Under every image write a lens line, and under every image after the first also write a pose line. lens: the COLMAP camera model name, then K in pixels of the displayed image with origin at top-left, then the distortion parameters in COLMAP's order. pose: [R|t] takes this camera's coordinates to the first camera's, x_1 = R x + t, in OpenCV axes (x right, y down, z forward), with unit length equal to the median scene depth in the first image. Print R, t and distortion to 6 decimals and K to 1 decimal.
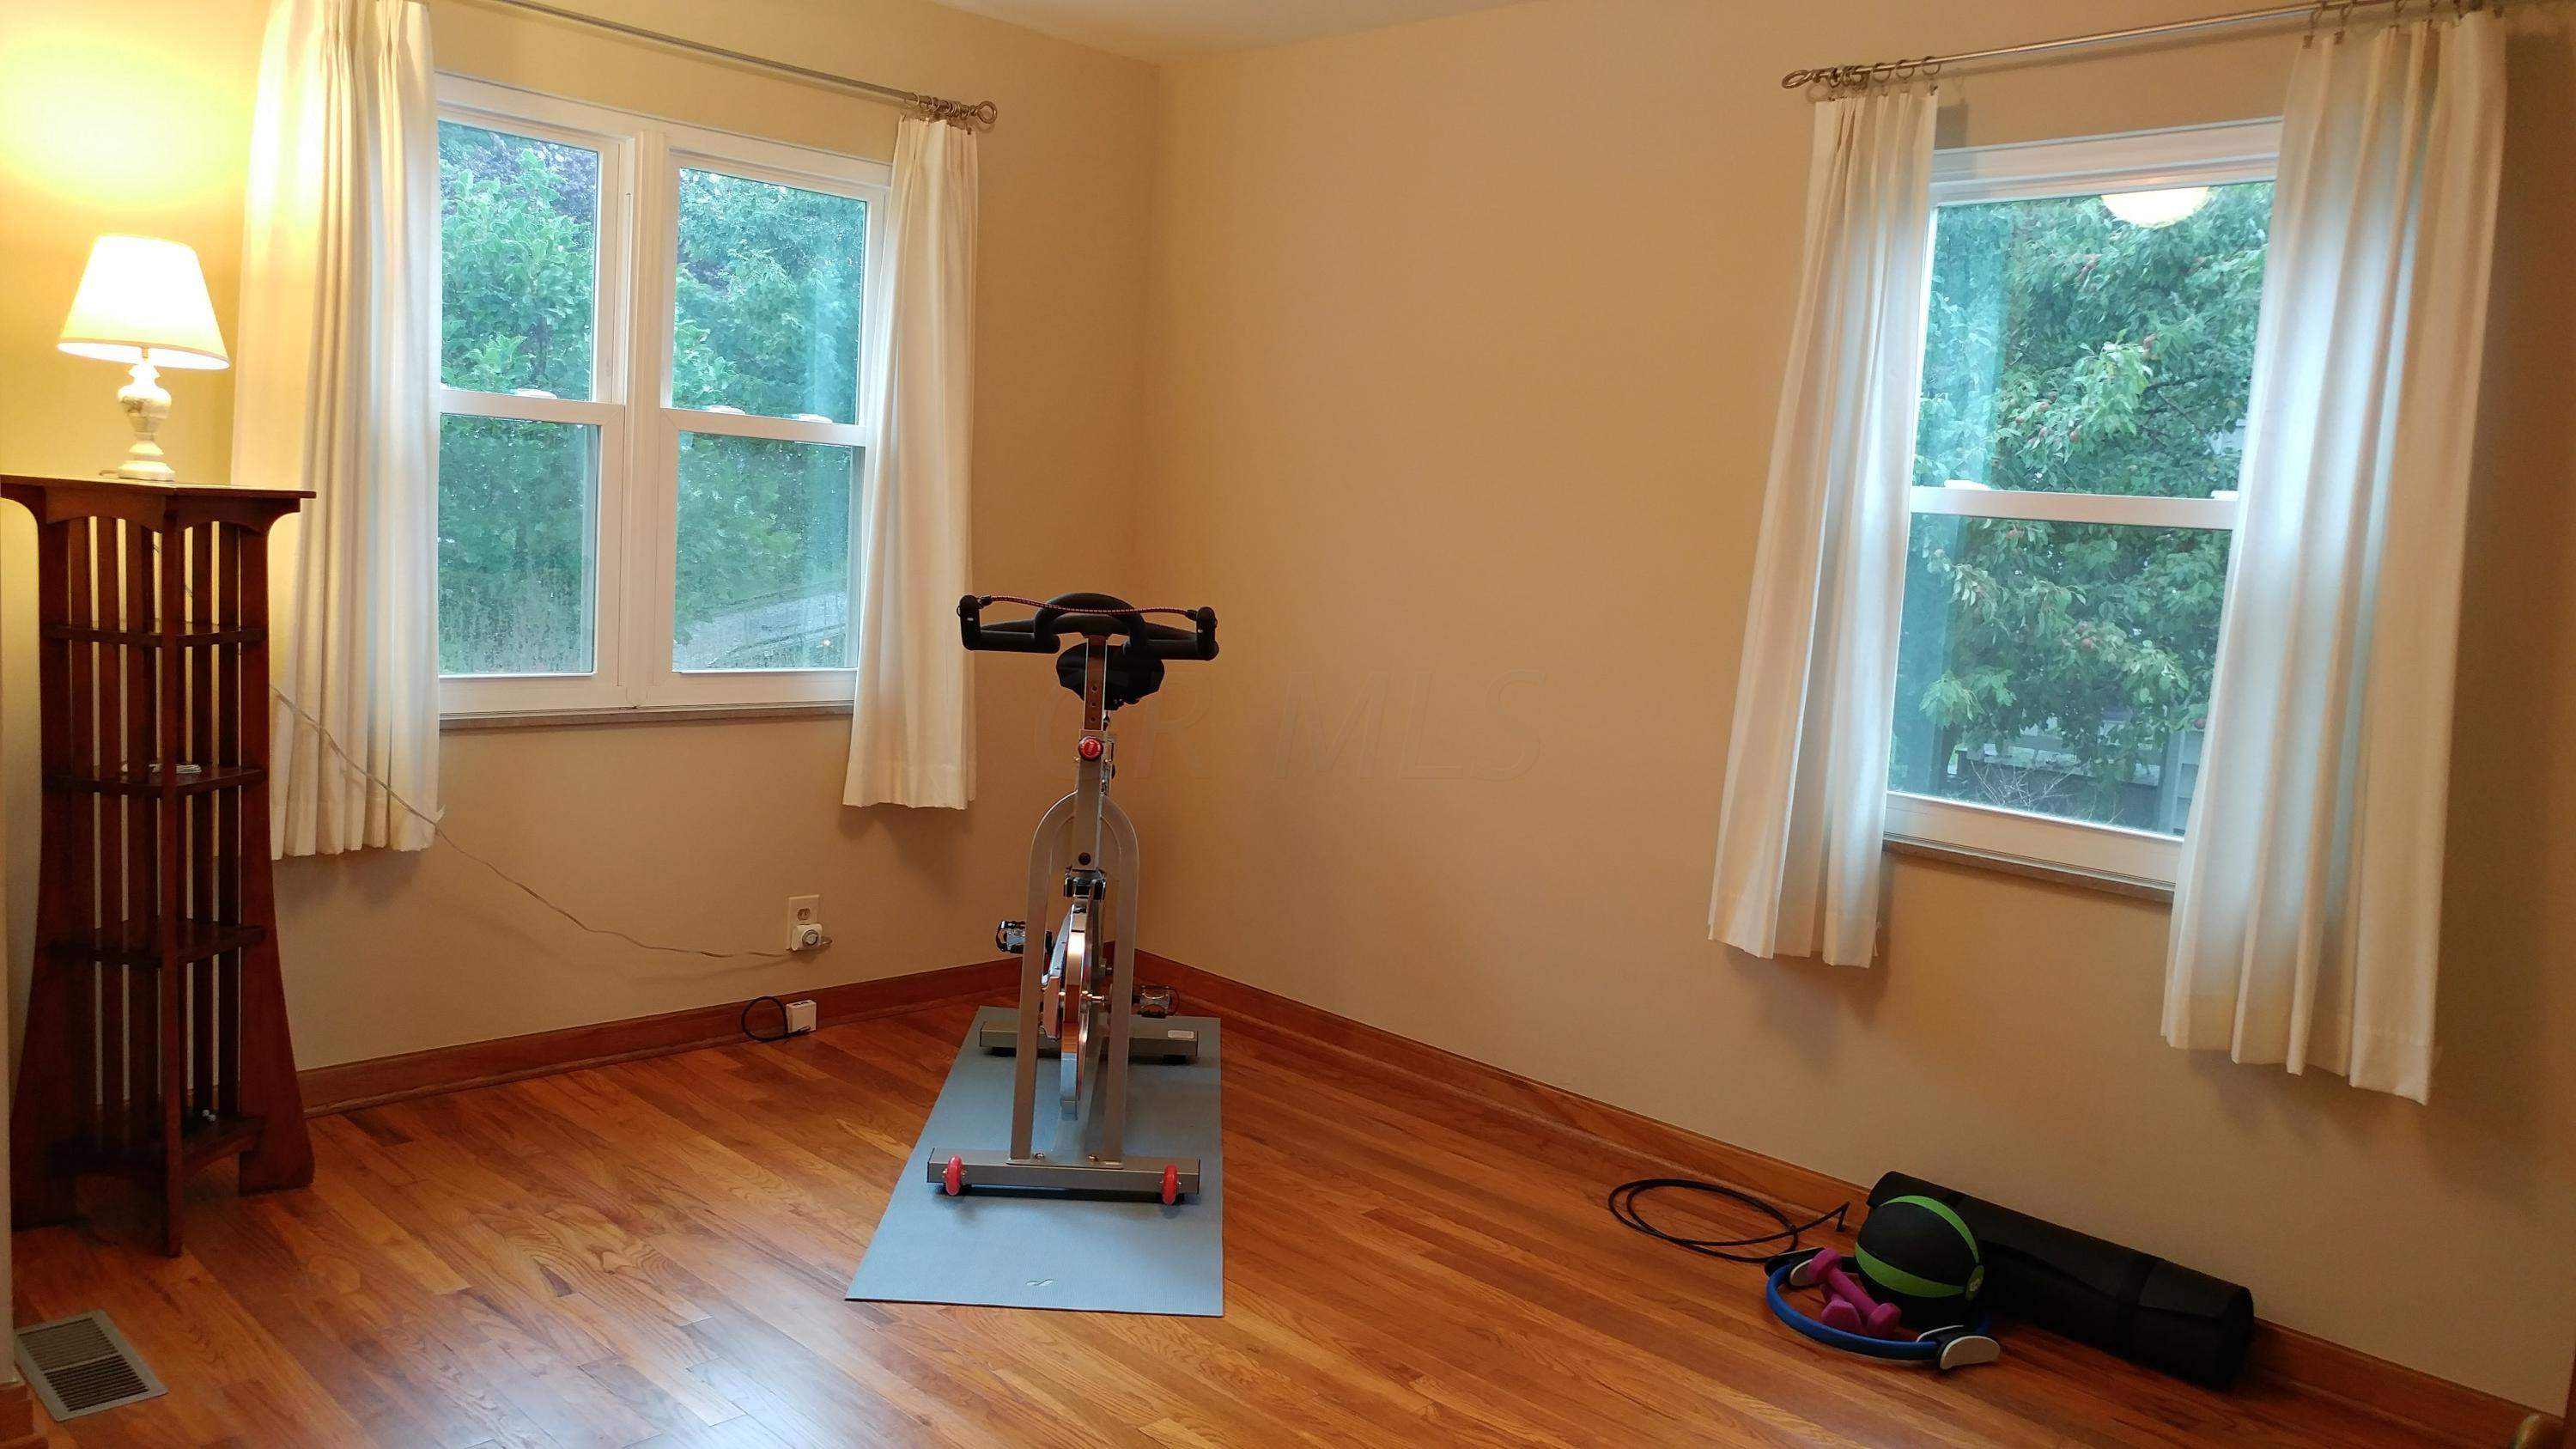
lens RADIAL K [[1888.6, 0, 1281.7], [0, 1888.6, 734.0], [0, 0, 1]] dist [0.054042, -0.007484]
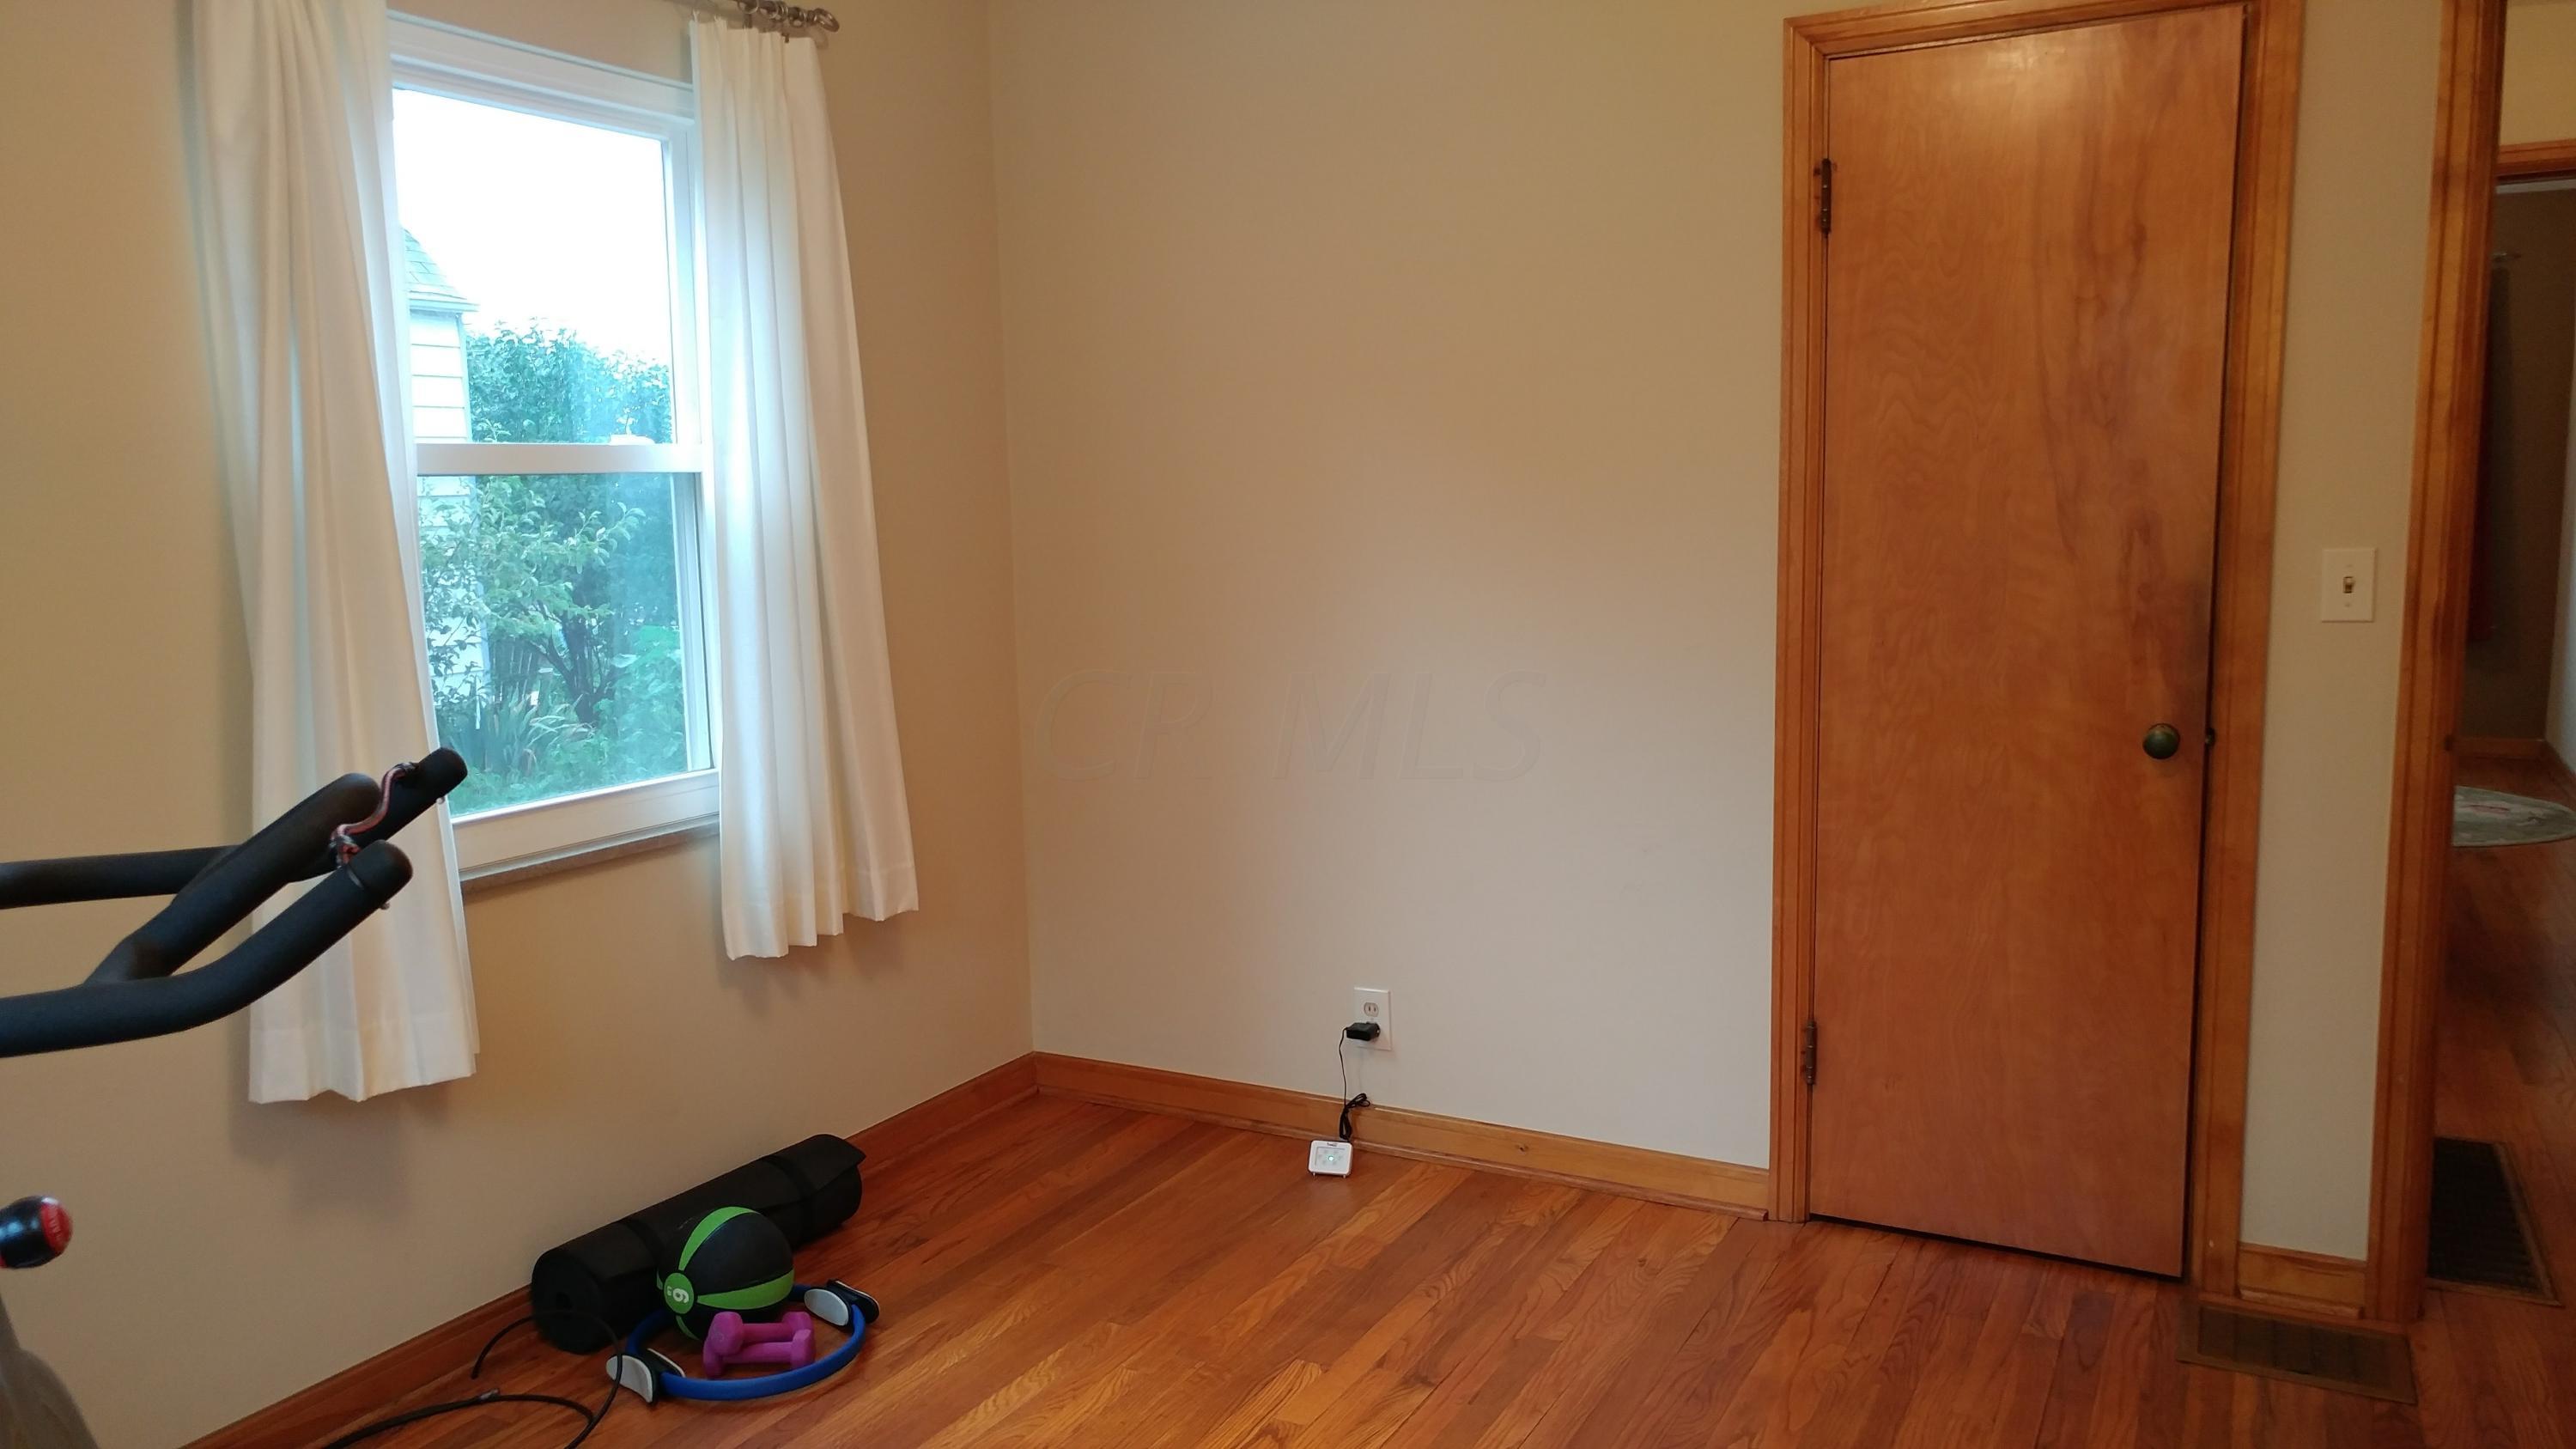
lens RADIAL K [[1888.6, 0, 1282.3], [0, 1888.6, 712.9], [0, 0, 1]] dist [0.054042, -0.007484]
pose [[-0.282023, -0.178833, 0.942593, -0.614784], [0.110080, 0.969954, 0.216961, -0.175401], [-0.953072, 0.164949, -0.253863, 1.007799]]
